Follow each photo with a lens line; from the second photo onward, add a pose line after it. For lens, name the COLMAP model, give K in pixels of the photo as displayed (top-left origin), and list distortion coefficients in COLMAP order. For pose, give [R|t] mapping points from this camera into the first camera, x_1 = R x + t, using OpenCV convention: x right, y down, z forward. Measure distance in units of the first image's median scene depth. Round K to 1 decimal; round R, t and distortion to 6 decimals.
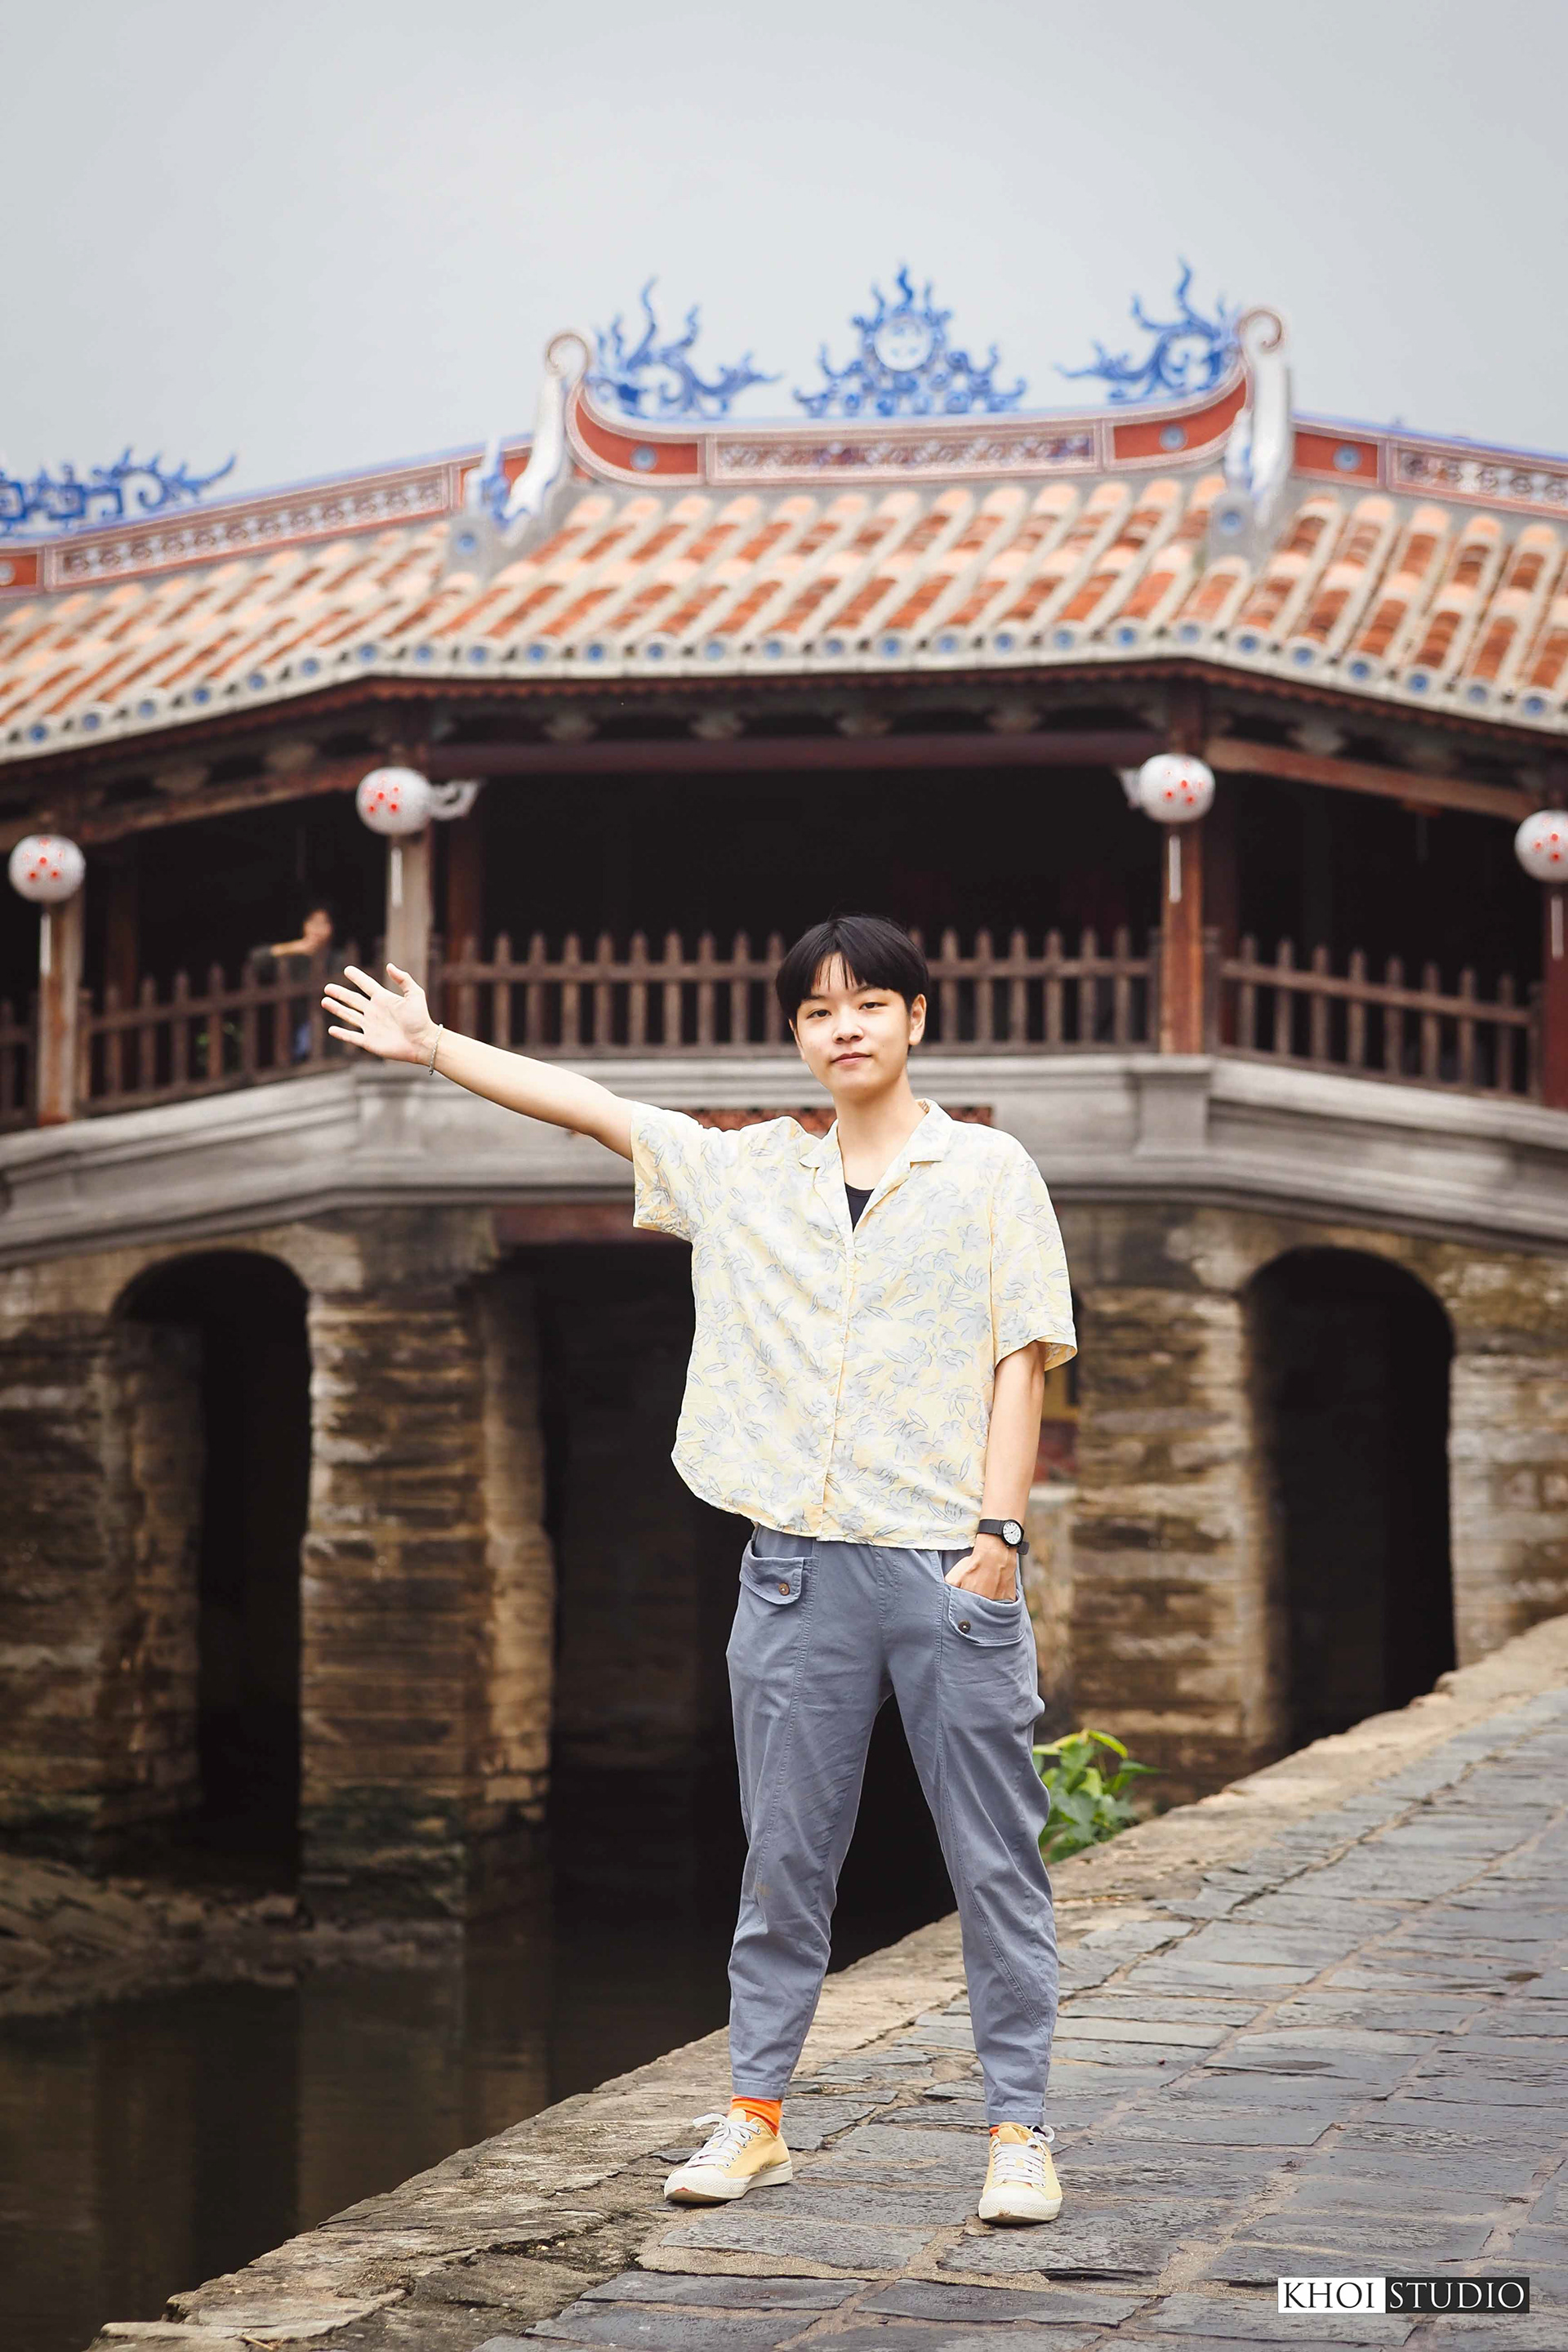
lens RADIAL K [[6639.4, 0, 786.0], [0, 6639.4, 1177.0], [0, 0, 1]] dist [-0.211685, 0.000000]
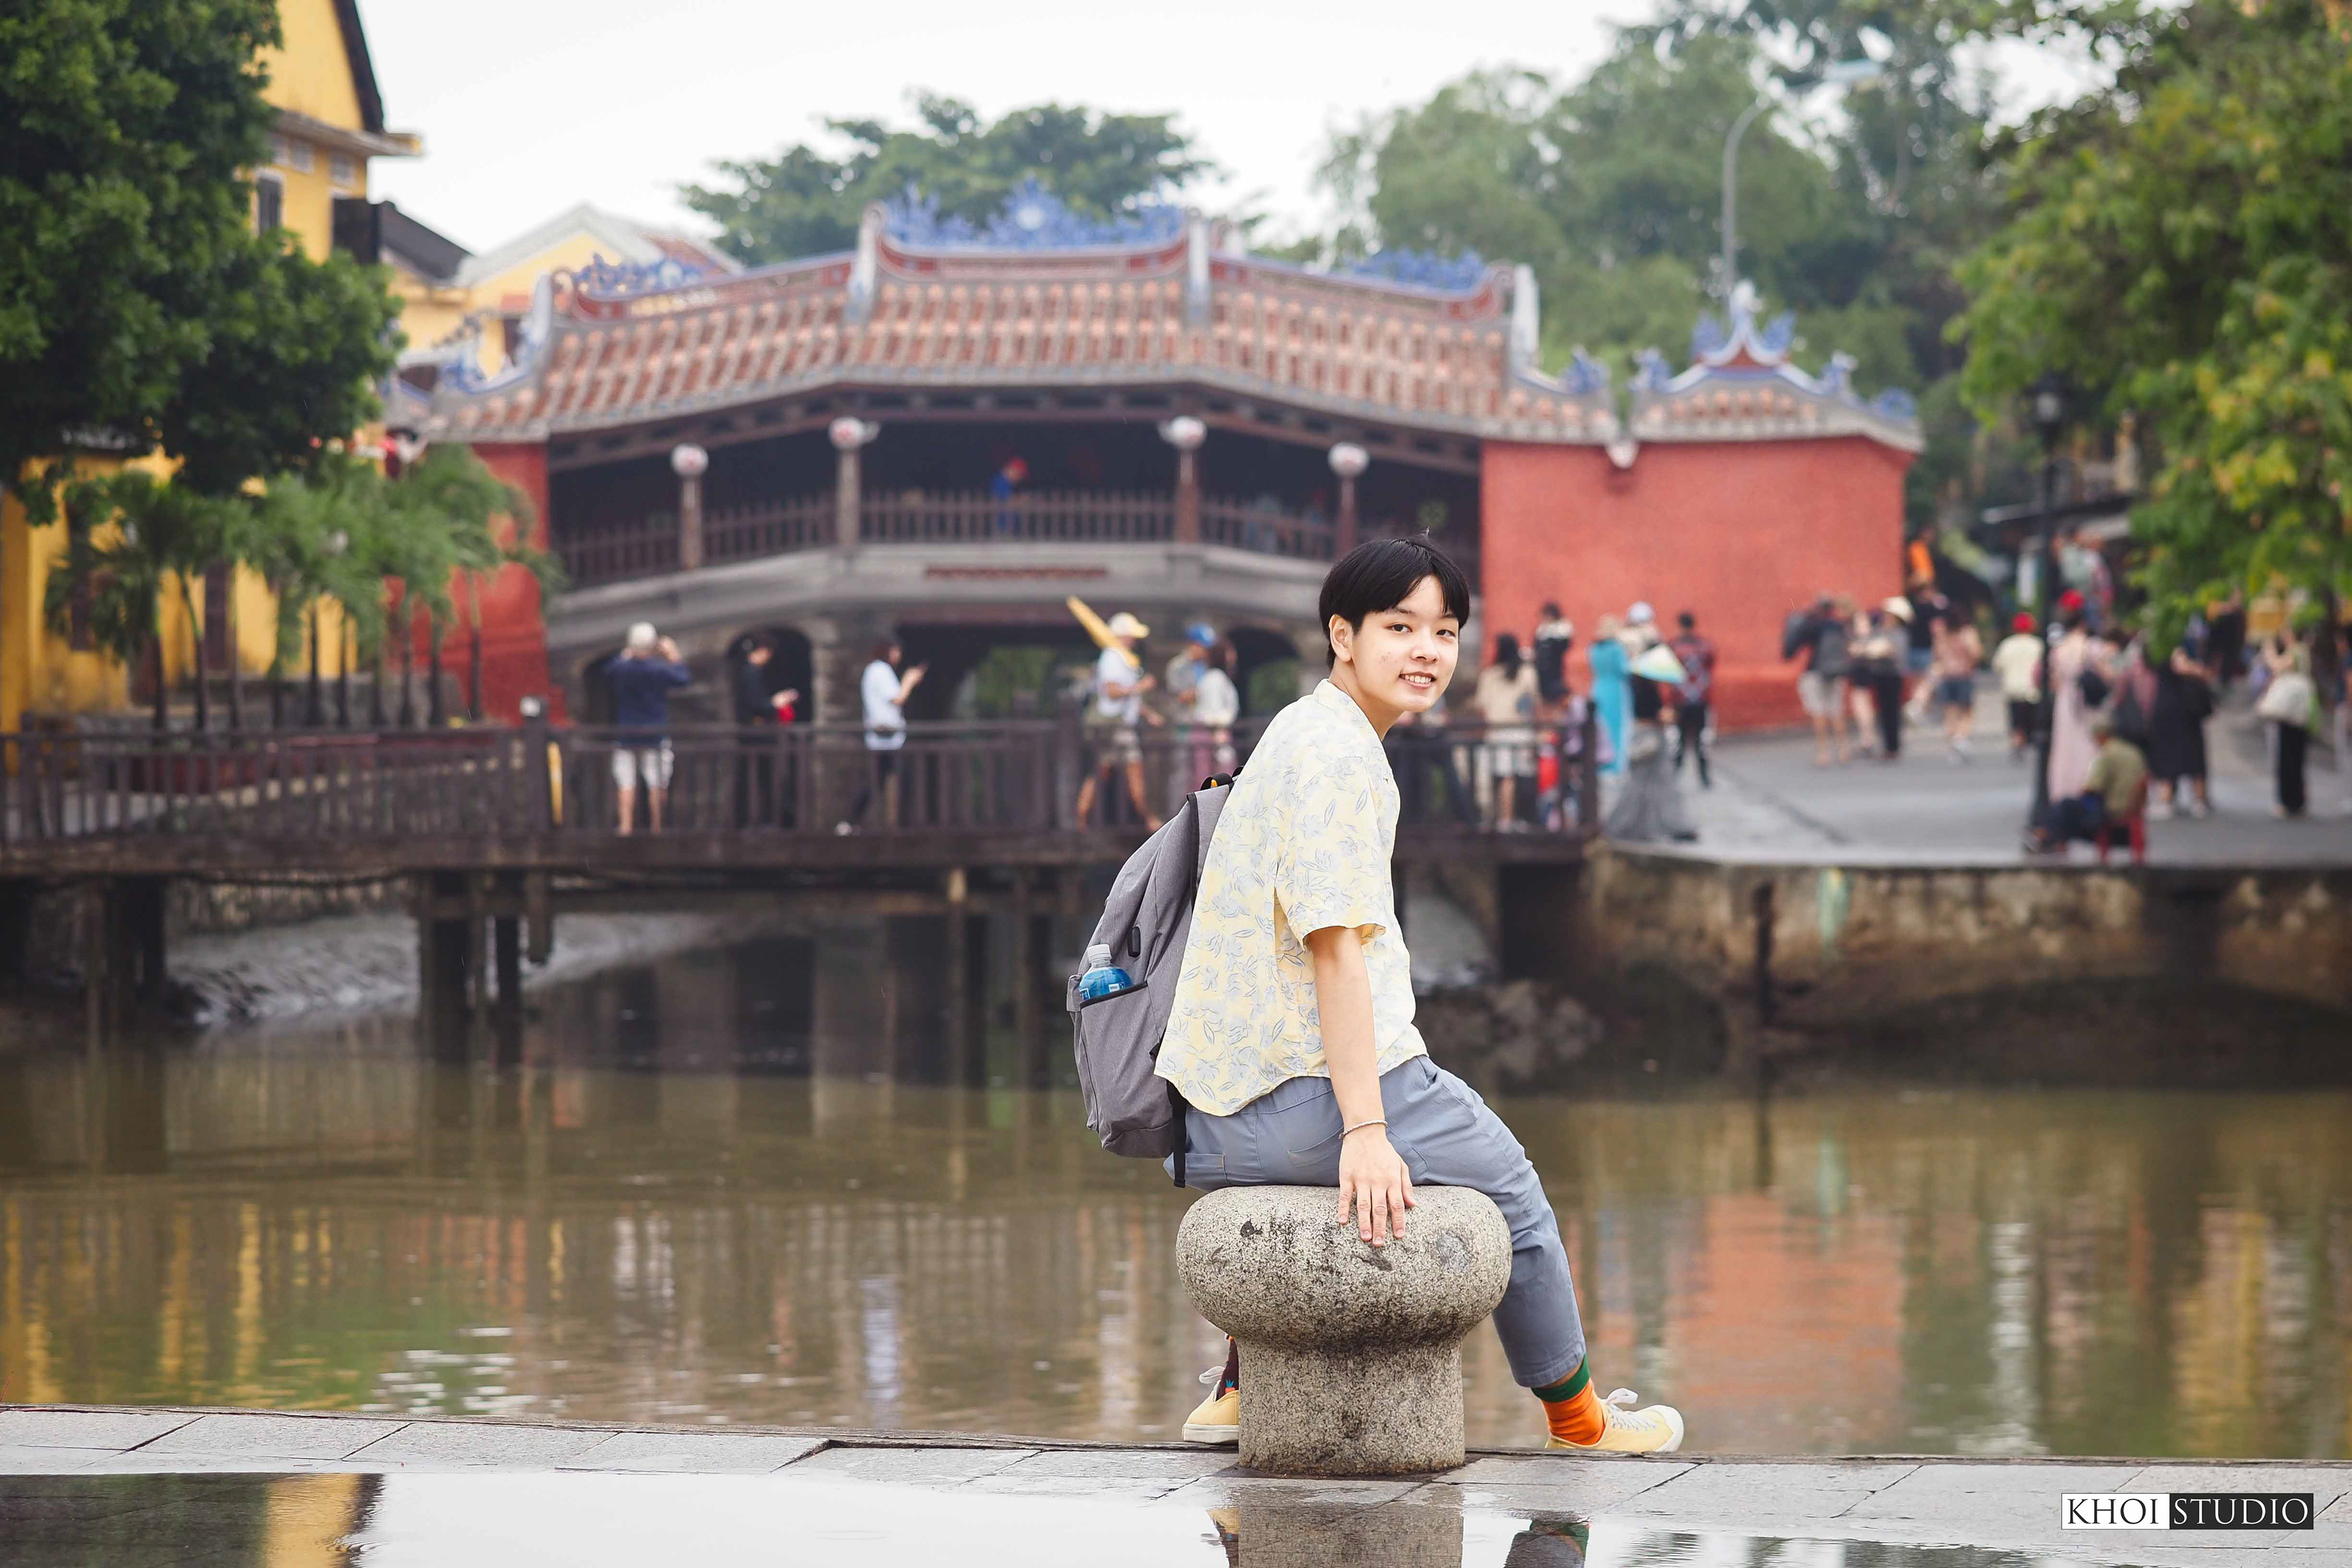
lens RADIAL K [[8525.9, 0, 1187.9], [0, 8525.9, 870.5], [0, 0, 1]] dist [0.066310, 0.000000]
pose [[0.982798, -0.006317, 0.184577, -0.497213], [-0.002433, 0.998885, 0.047140, -0.045092], [-0.184669, -0.046778, 0.981687, -1.977598]]
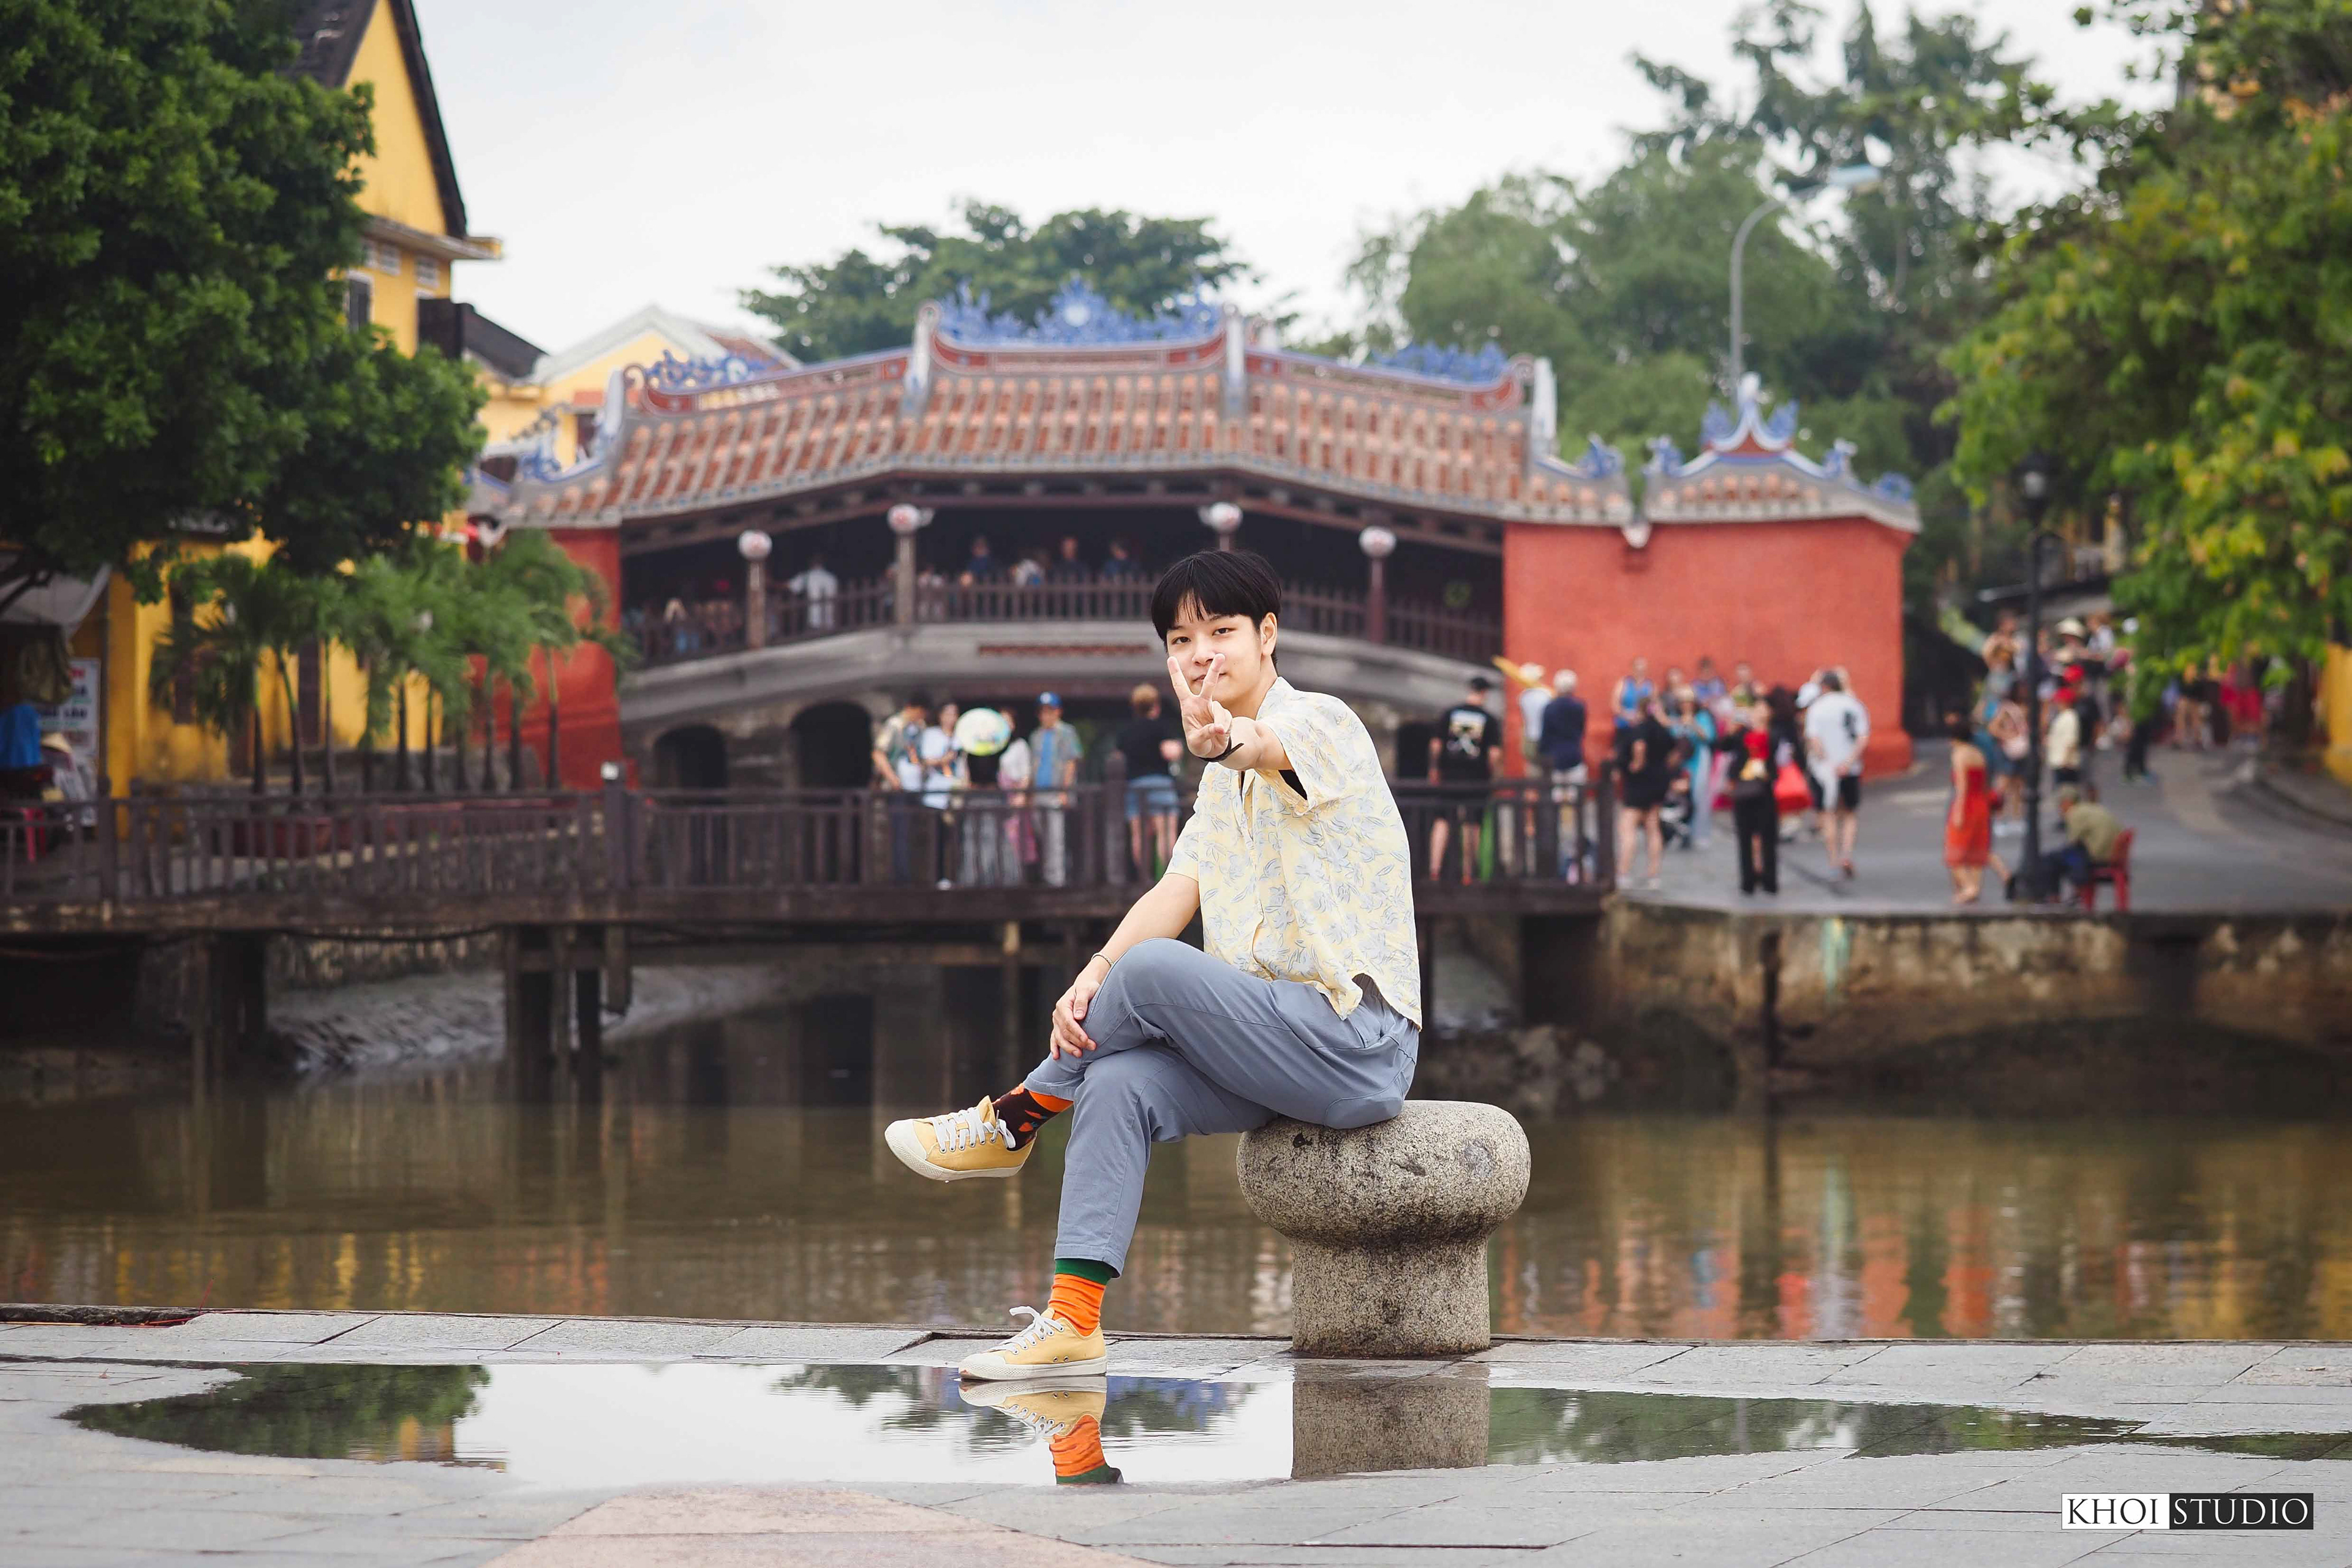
lens RADIAL K [[8519.2, 0, 1247.3], [0, 8519.2, 825.4], [0, 0, 1]] dist [0.010929, 0.000000]
pose [[0.982029, -0.005961, 0.188636, -0.533710], [0.001136, 0.999670, 0.025672, -0.024065], [-0.188727, -0.024996, 0.981711, -2.143600]]
